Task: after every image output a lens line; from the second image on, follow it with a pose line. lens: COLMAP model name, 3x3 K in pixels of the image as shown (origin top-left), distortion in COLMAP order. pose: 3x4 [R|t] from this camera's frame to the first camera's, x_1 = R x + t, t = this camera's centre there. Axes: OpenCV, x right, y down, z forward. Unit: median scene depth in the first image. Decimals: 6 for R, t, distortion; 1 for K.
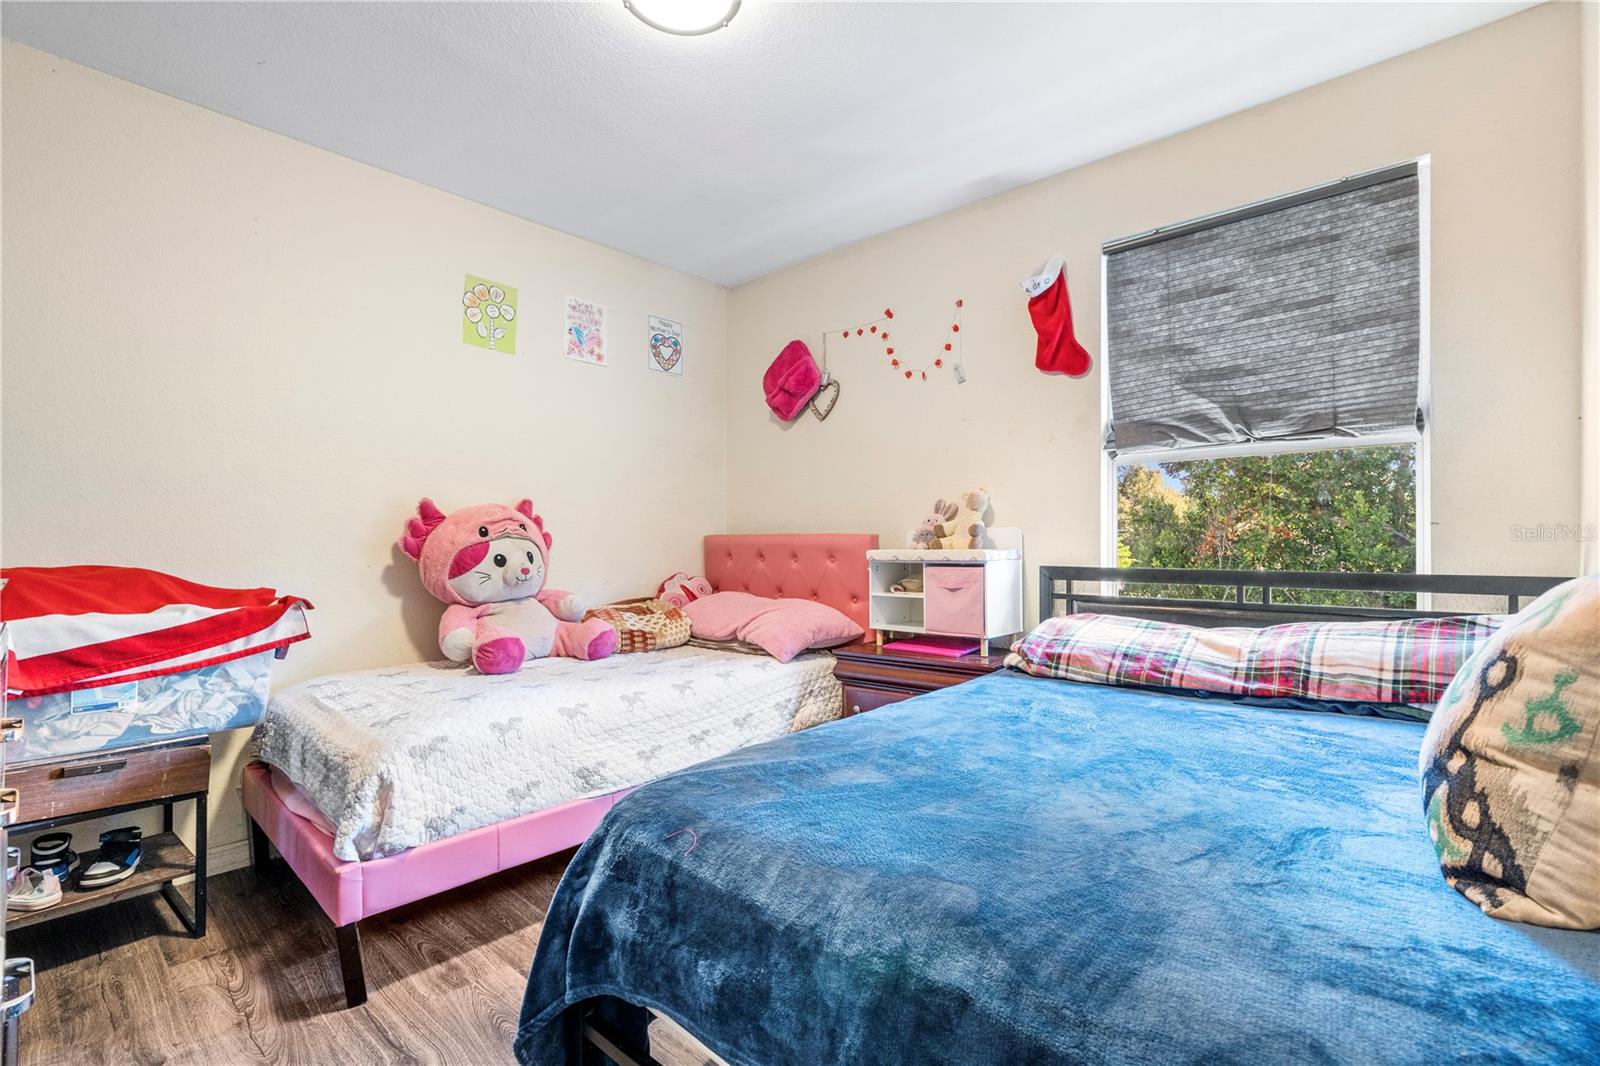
lens RADIAL K [[737.3, 0, 798.8], [0, 737.3, 534.9], [0, 0, 1]] dist [-0.002258, 0.001347]
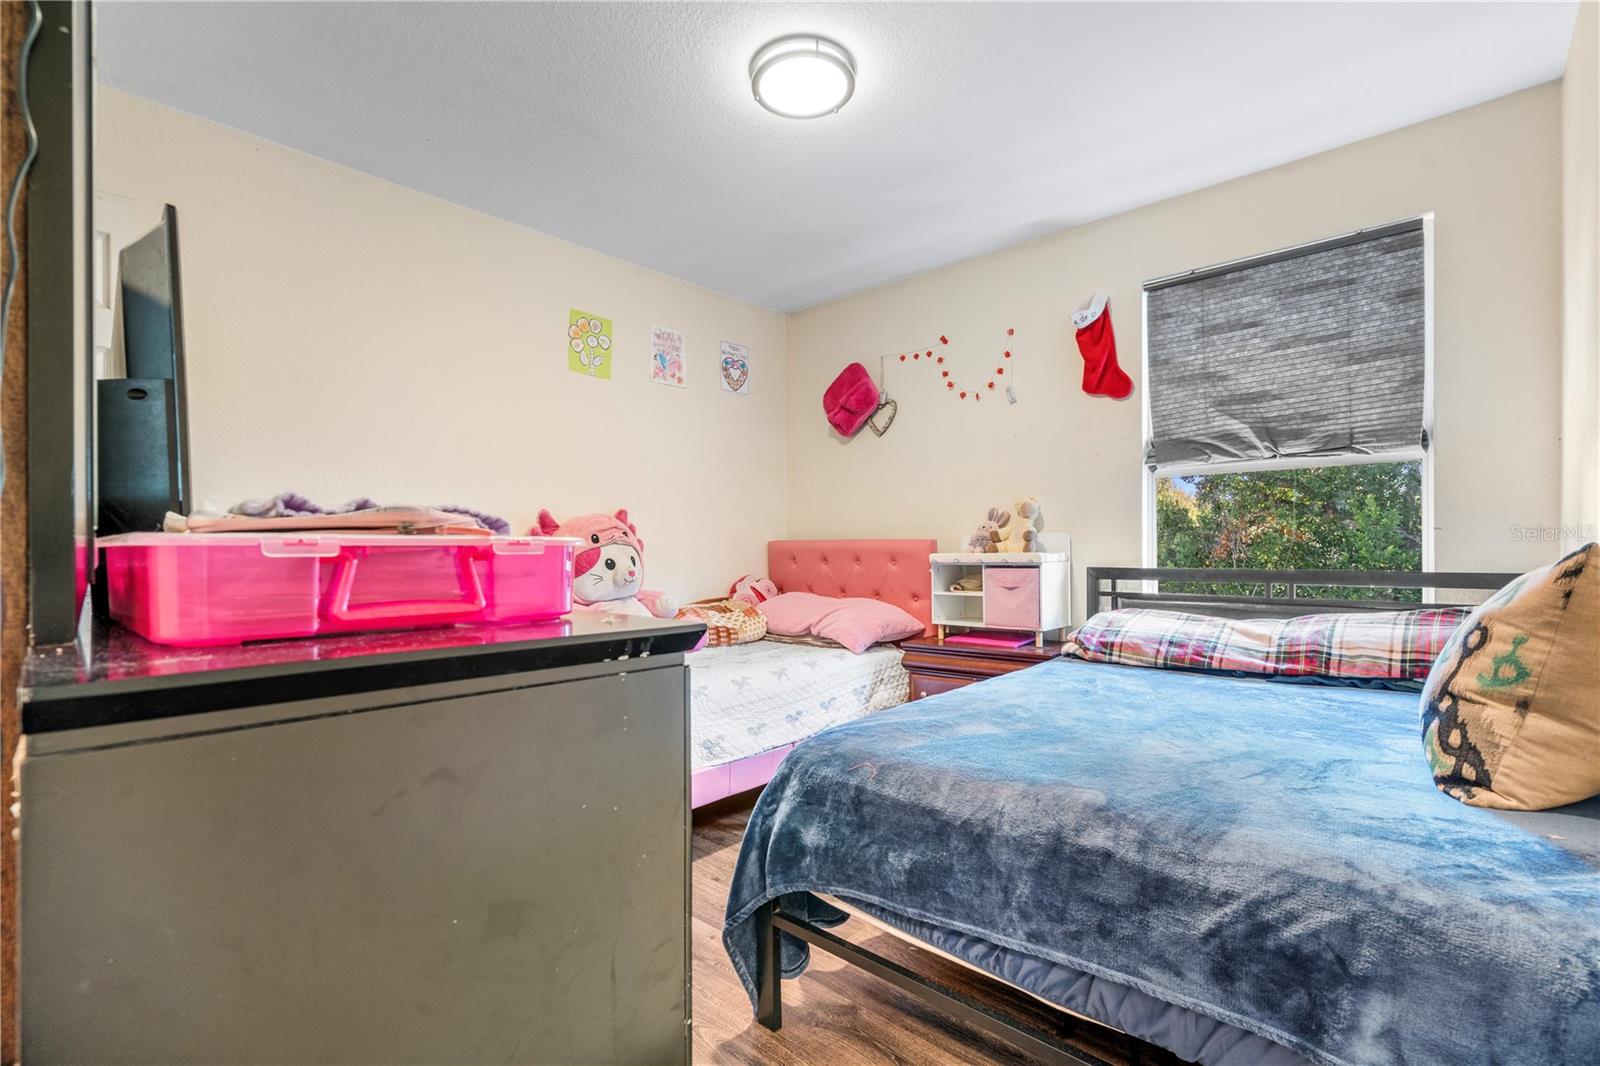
lens RADIAL K [[737.3, 0, 801.0], [0, 737.3, 543.6], [0, 0, 1]] dist [-0.002258, 0.001347]
pose [[0.999964, -0.003999, -0.007473, -0.130715], [0.004038, 0.999978, 0.005204, -0.001859], [0.007452, -0.005234, 0.999959, -0.167174]]
